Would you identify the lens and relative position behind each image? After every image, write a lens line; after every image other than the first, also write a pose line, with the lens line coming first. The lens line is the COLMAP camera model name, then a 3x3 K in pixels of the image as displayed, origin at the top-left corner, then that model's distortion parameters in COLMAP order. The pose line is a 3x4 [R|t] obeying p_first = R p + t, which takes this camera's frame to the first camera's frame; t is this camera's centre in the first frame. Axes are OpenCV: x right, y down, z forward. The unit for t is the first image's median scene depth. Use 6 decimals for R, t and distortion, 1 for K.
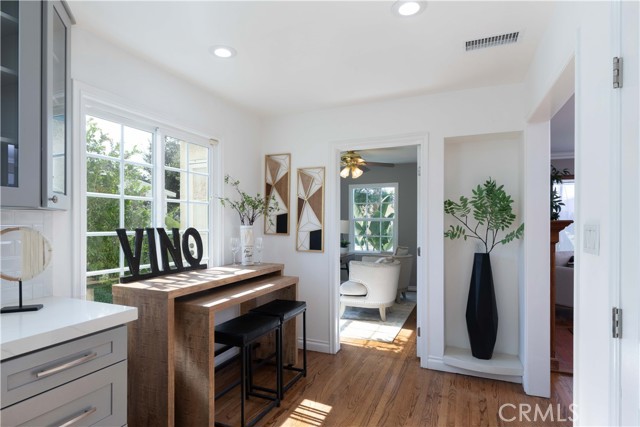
lens RADIAL K [[346.0, 0, 305.6], [0, 346.0, 222.3], [0, 0, 1]] dist [-0.000973, -0.000394]
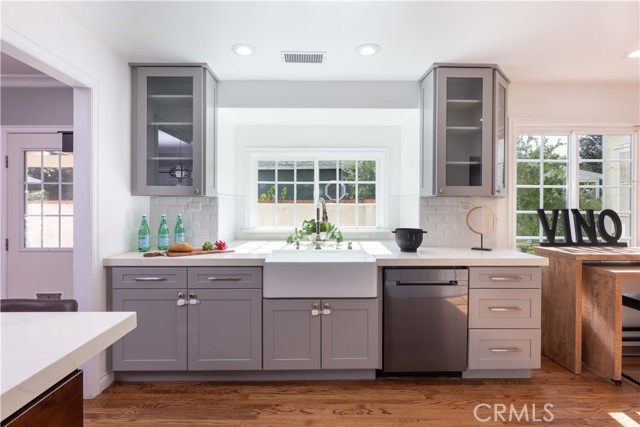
lens RADIAL K [[311.3, 0, 318.0], [0, 311.3, 208.3], [0, 0, 1]] dist [-0.001998, -0.000064]
pose [[0.424903, 0.006866, -0.905213, 0.248658], [-0.004210, 0.999975, 0.005609, 0.013232], [0.905229, 0.001428, 0.424921, -0.394759]]
